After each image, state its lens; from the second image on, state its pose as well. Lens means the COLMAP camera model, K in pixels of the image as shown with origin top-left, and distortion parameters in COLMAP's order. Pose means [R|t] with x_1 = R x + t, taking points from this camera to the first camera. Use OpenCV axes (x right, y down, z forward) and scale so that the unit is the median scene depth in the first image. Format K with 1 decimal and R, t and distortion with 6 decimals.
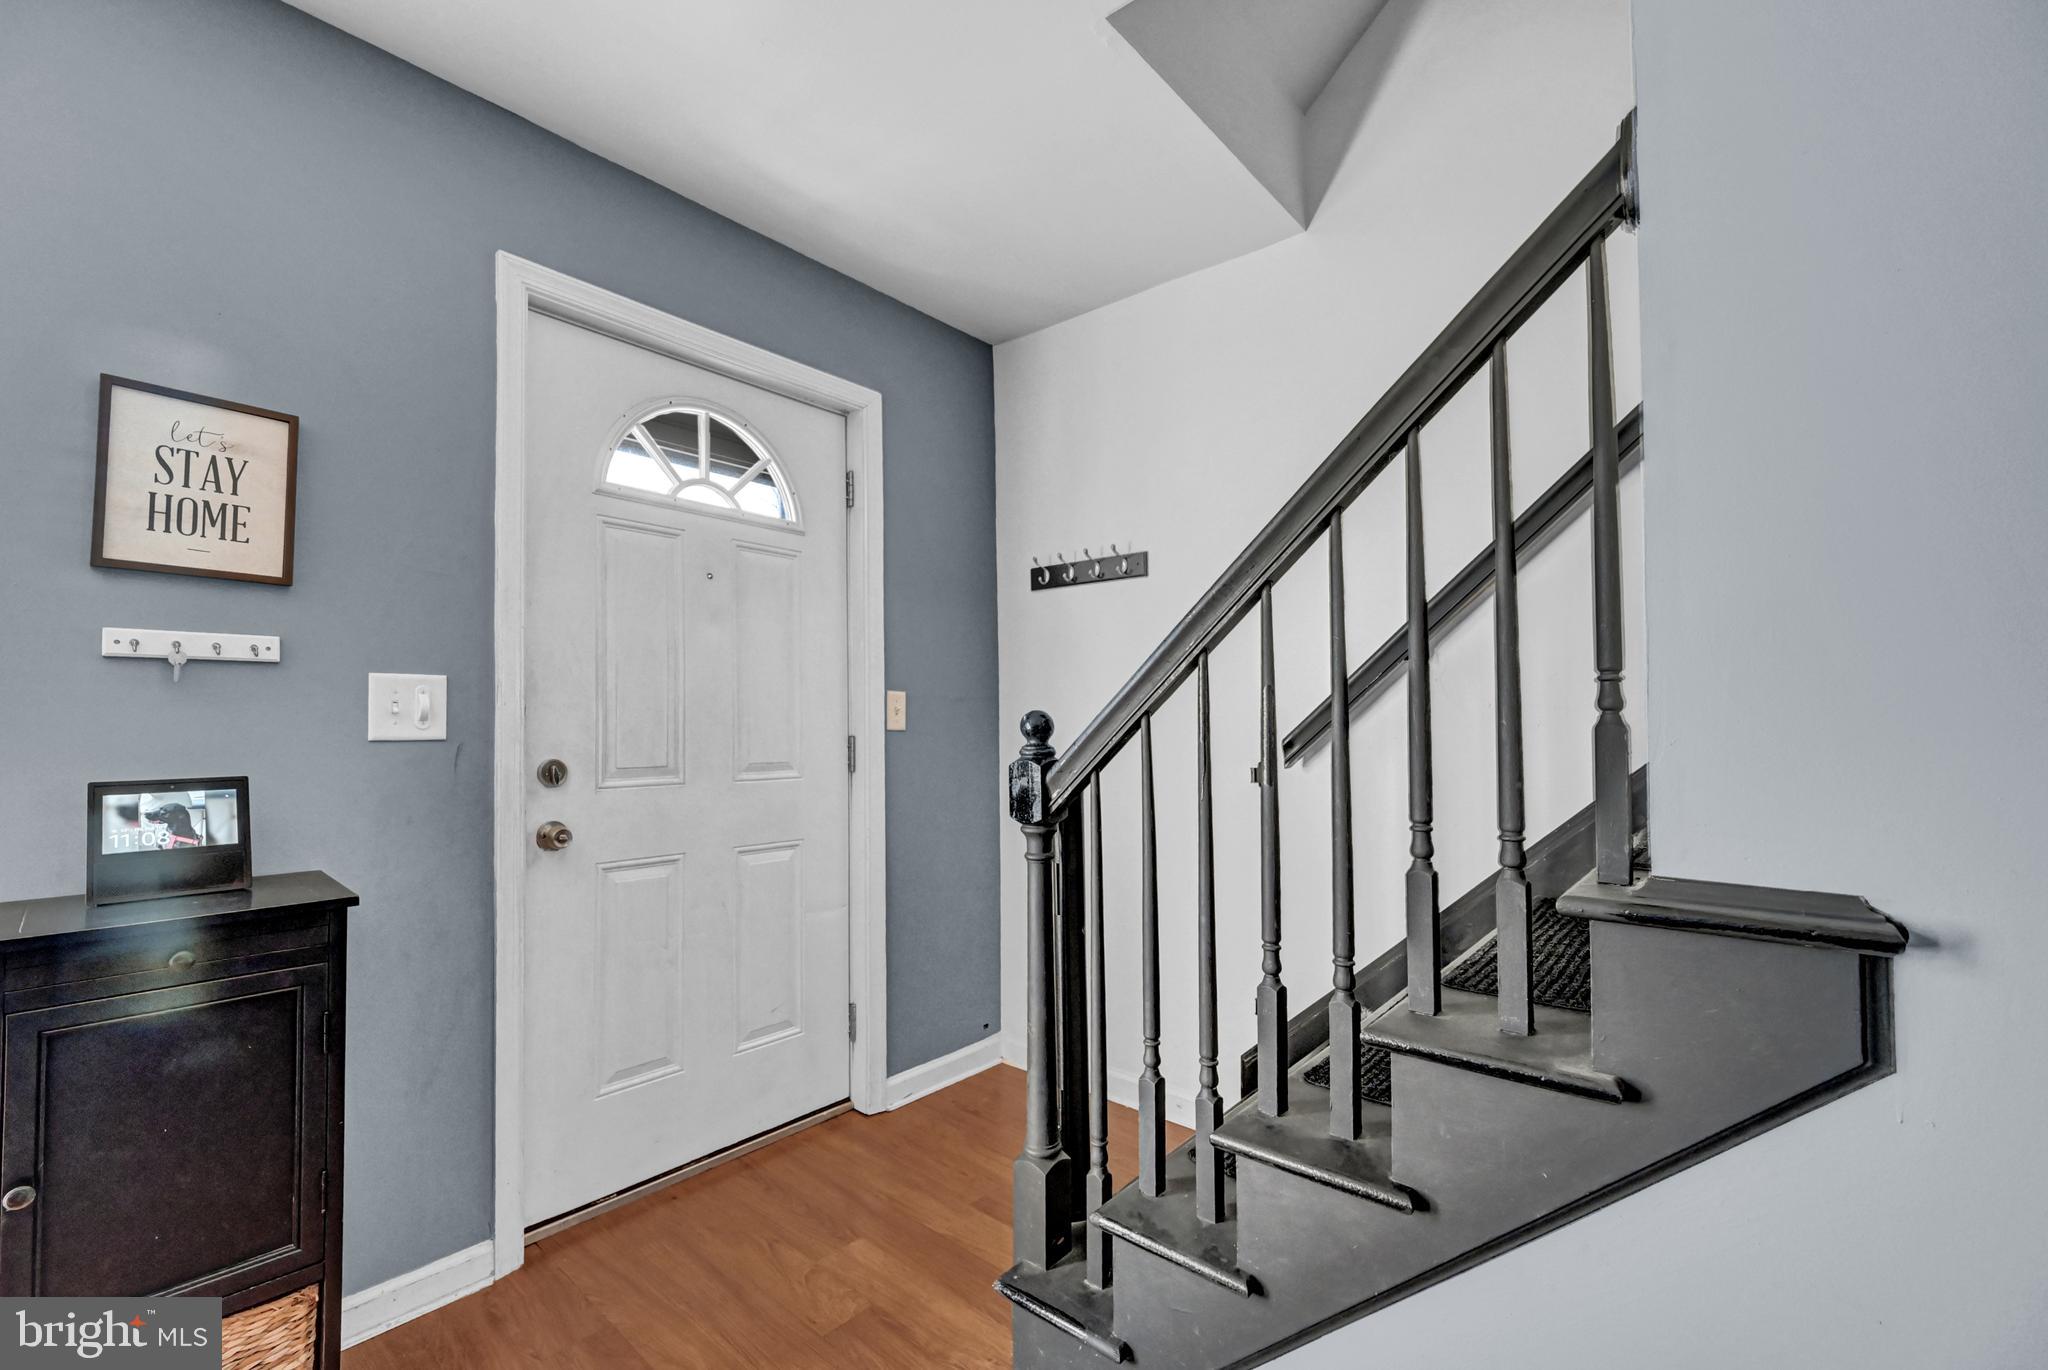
lens RADIAL K [[845.9, 0, 1017.8], [0, 845.9, 692.6], [0, 0, 1]] dist [-0.004130, -0.000178]
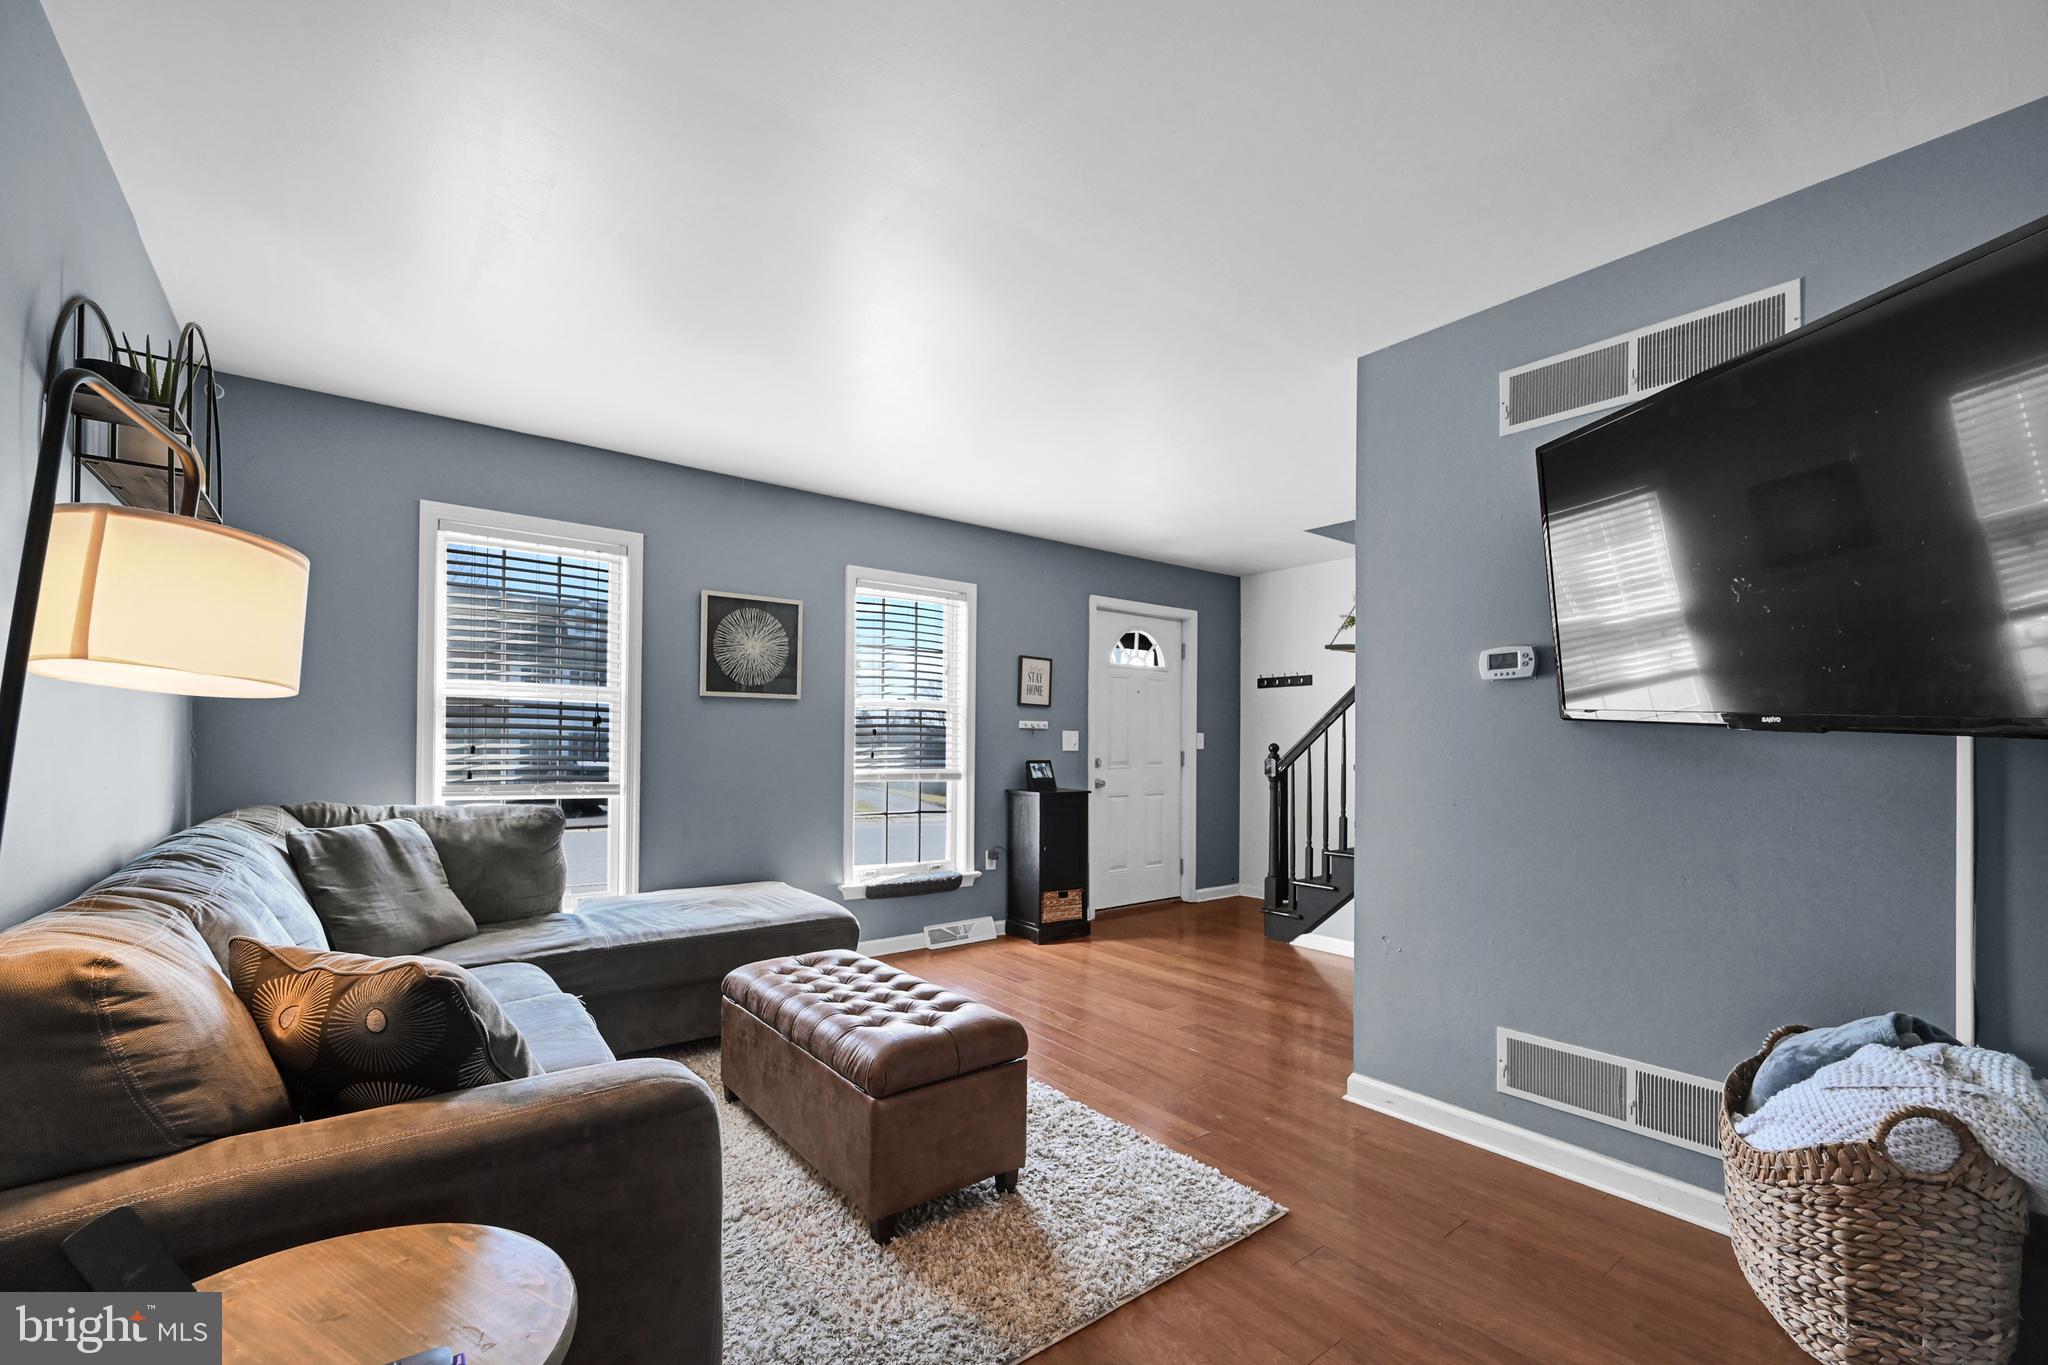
lens RADIAL K [[845.9, 0, 971.8], [0, 845.9, 739.6], [0, 0, 1]] dist [-0.004130, -0.000178]
pose [[0.970541, 0.005547, -0.240873, -0.264147], [0.002315, 0.999474, 0.032345, -0.084573], [0.240925, -0.031949, 0.970018, -2.016539]]
